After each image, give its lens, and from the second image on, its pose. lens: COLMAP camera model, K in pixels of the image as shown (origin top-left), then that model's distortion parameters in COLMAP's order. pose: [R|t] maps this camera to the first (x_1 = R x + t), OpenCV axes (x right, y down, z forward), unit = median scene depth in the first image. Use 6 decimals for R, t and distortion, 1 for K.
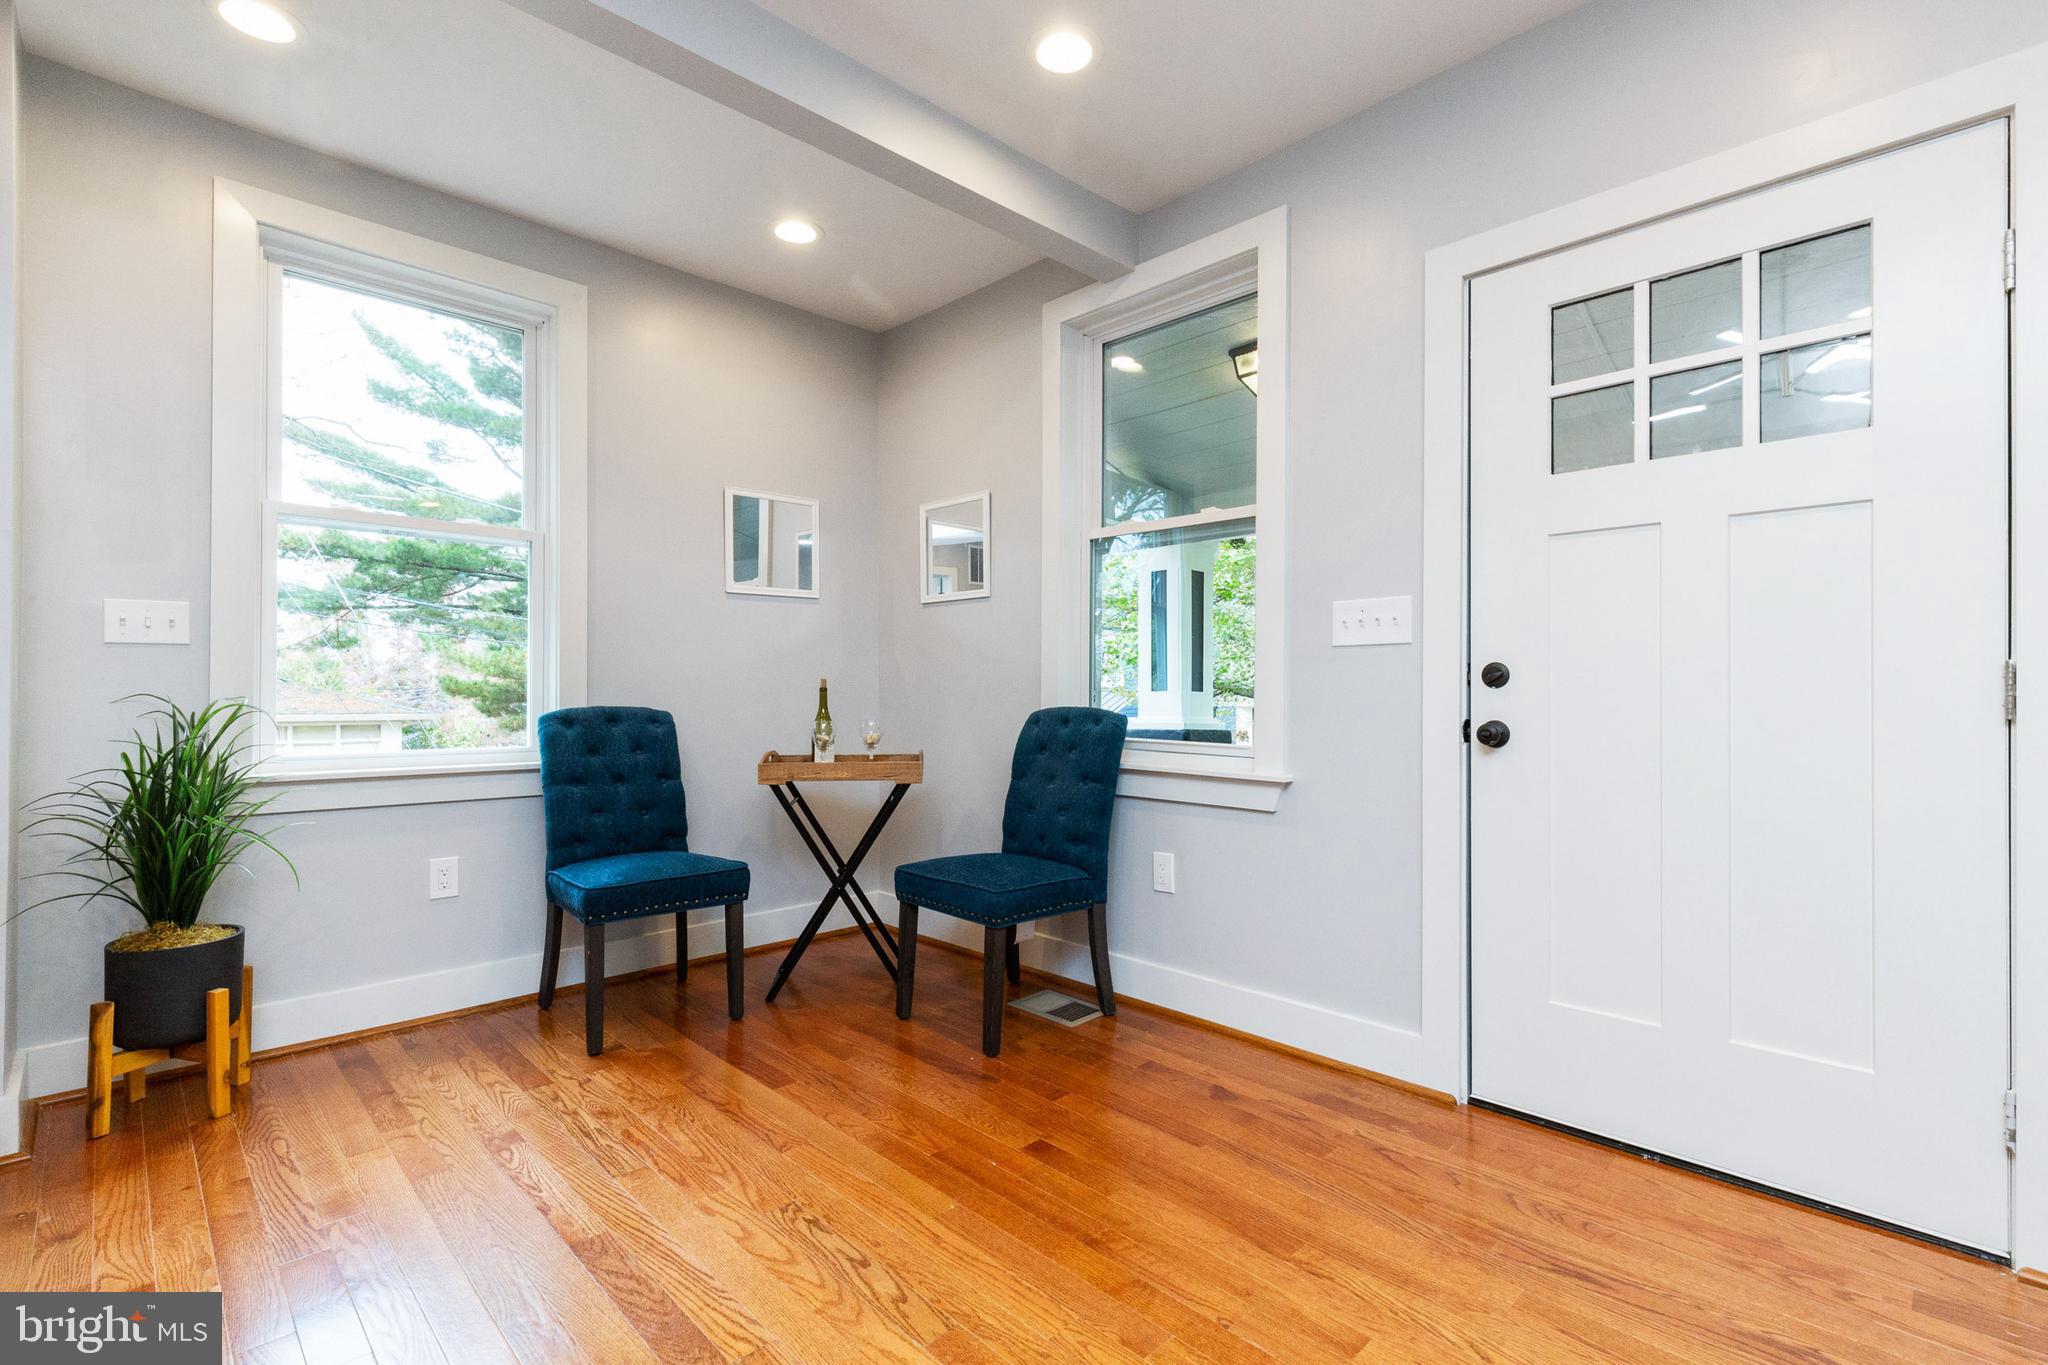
lens RADIAL K [[919.5, 0, 1026.3], [0, 919.5, 688.2], [0, 0, 1]] dist [0.013582, -0.001395]
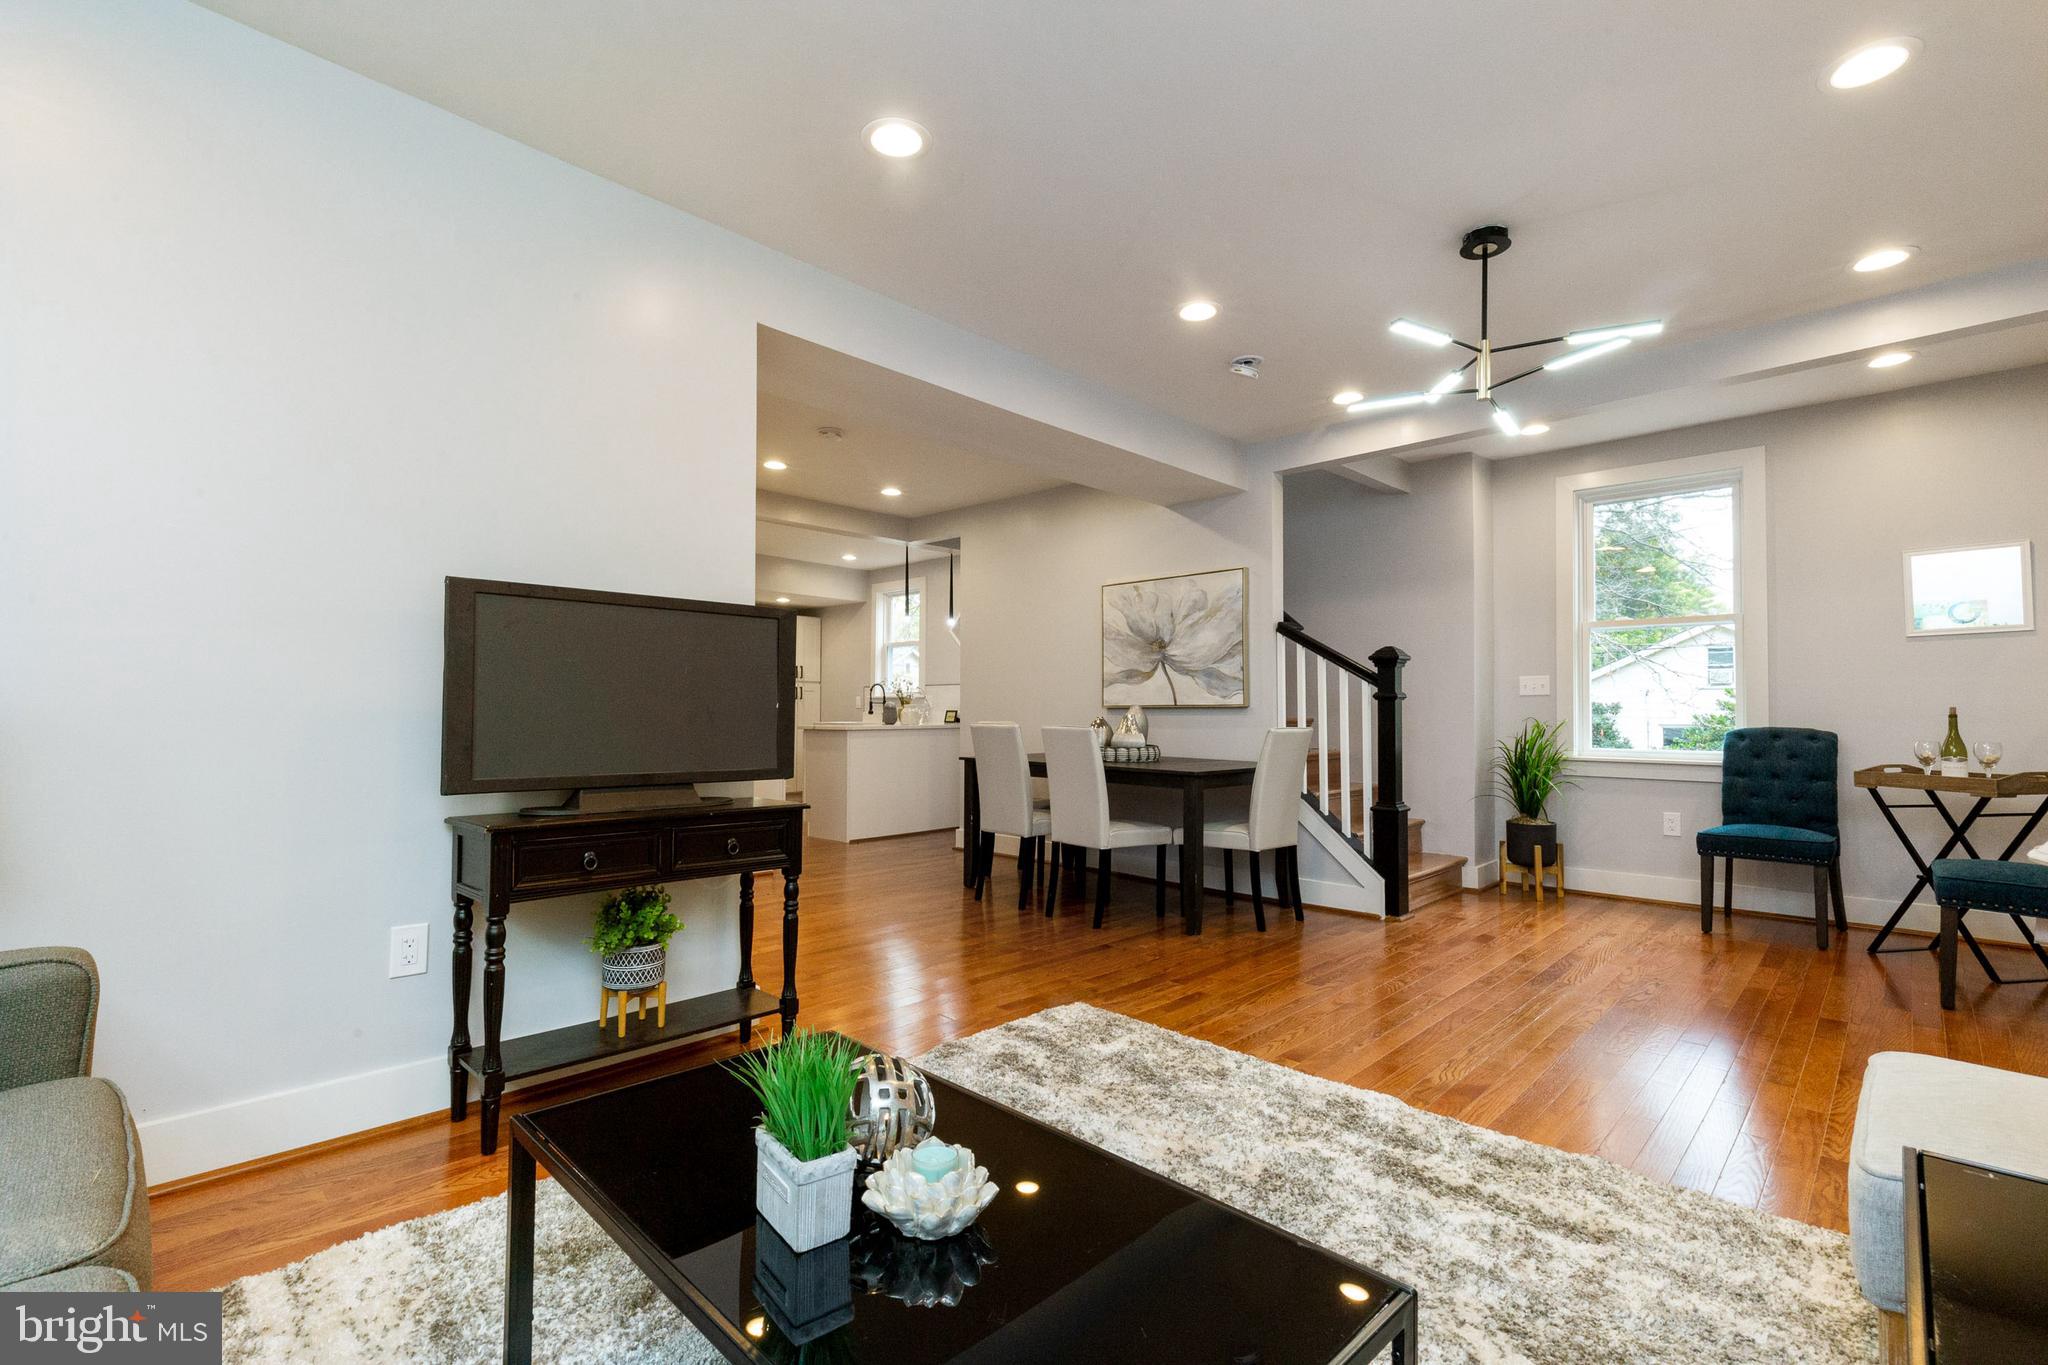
lens RADIAL K [[919.5, 0, 1025.0], [0, 919.5, 692.0], [0, 0, 1]] dist [0.013582, -0.001395]
pose [[0.033970, -0.023628, -0.999144, 1.020220], [0.007687, 0.999697, -0.023380, -0.011148], [0.999393, -0.006887, 0.034141, -0.254218]]
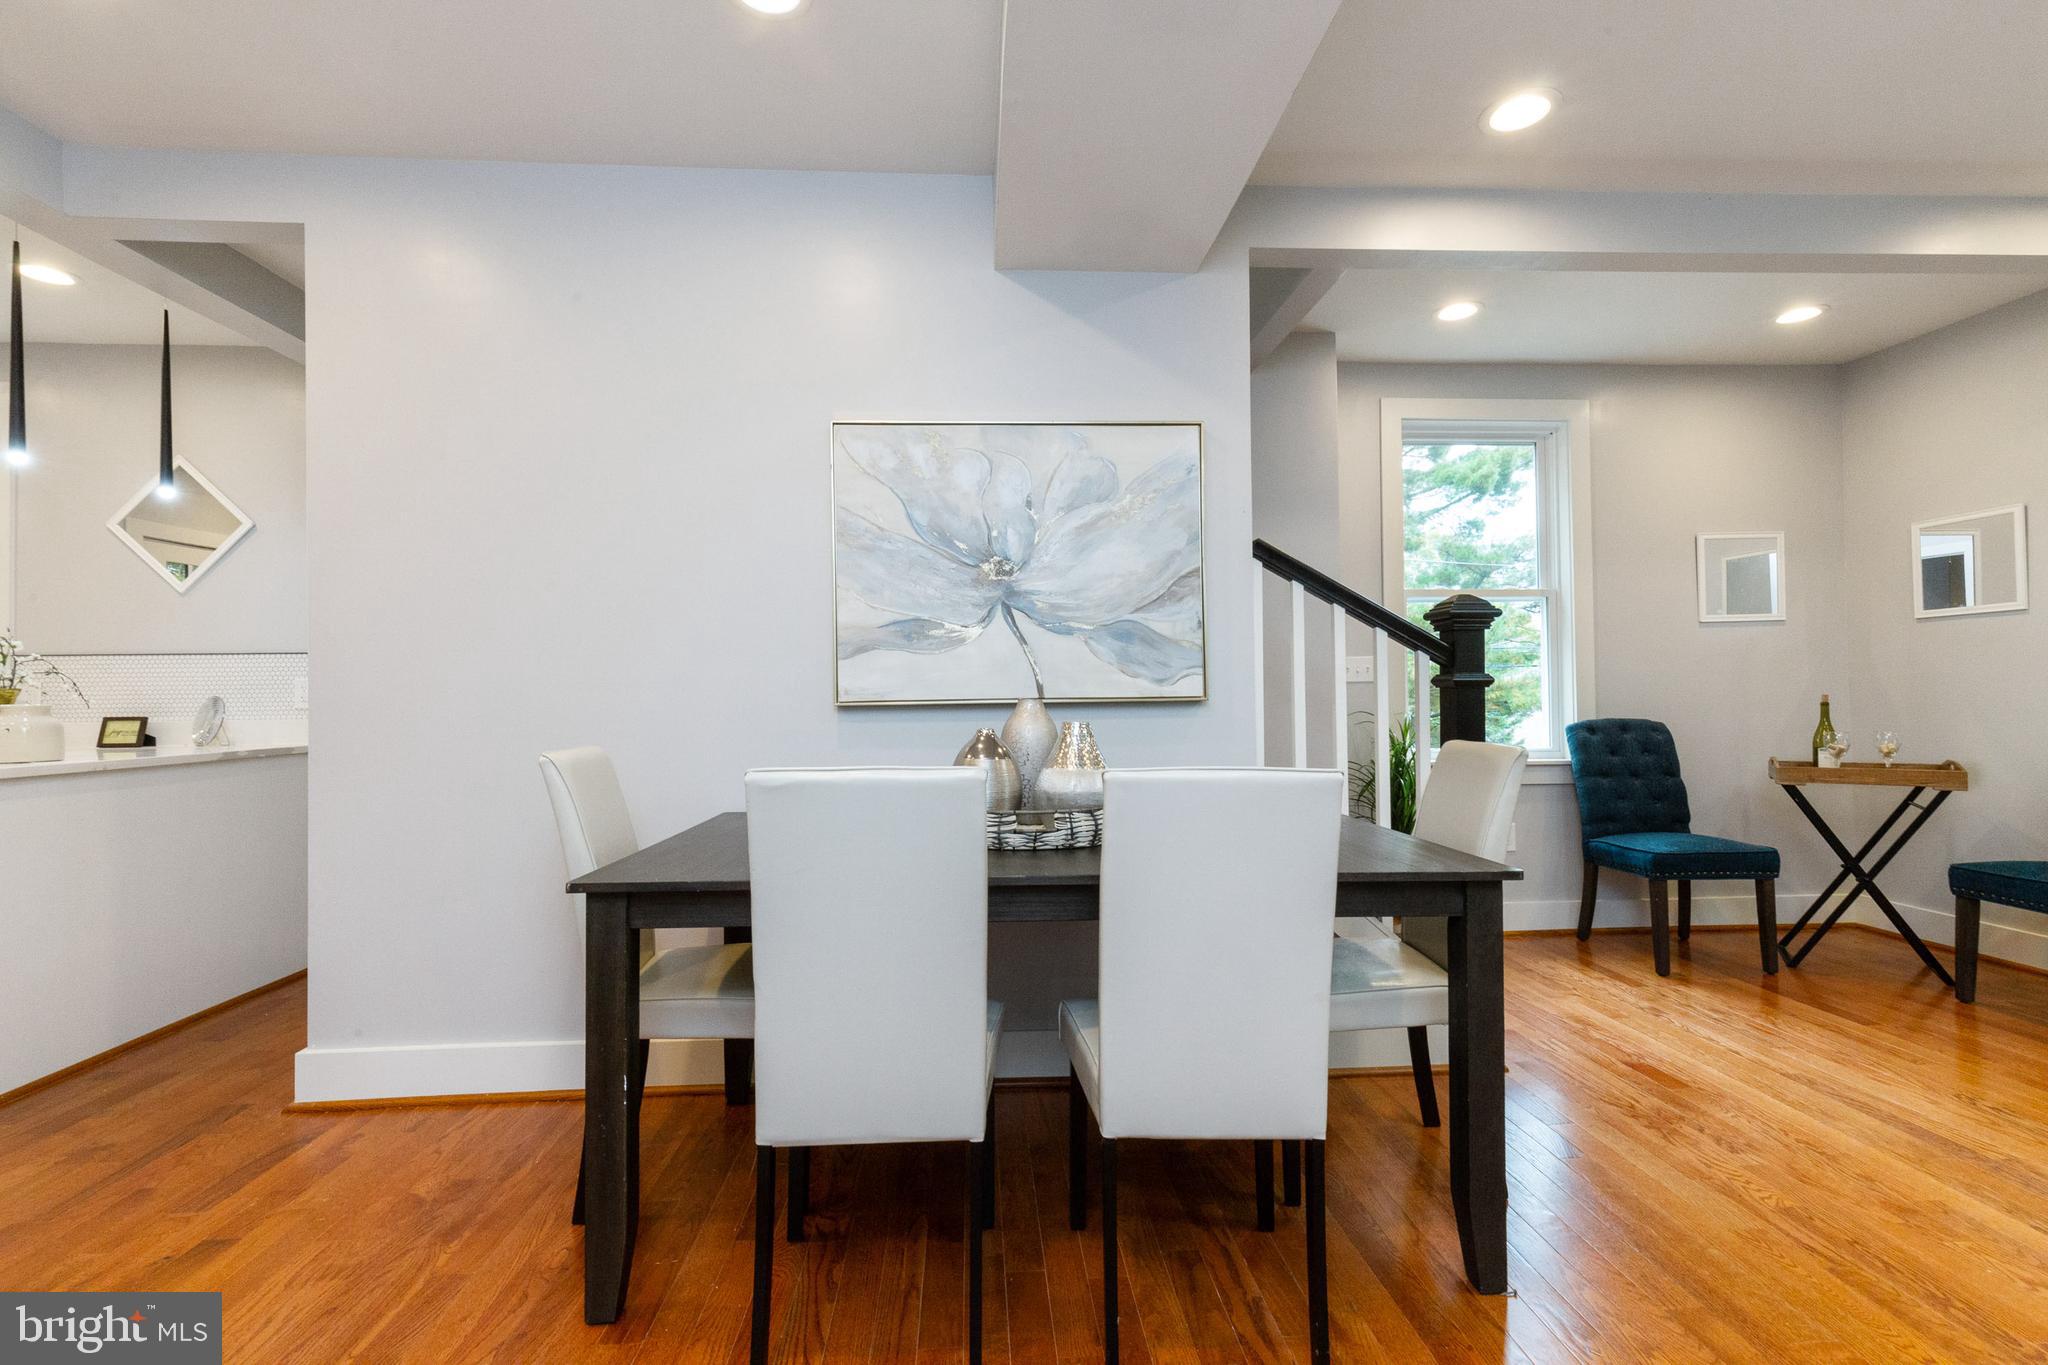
lens RADIAL K [[919.5, 0, 1050.0], [0, 919.5, 693.3], [0, 0, 1]] dist [0.013582, -0.001395]
pose [[0.765055, -0.016203, -0.643761, -0.234610], [0.018236, 0.999828, -0.003493, -0.027151], [0.643707, -0.009067, 0.765219, -0.538215]]
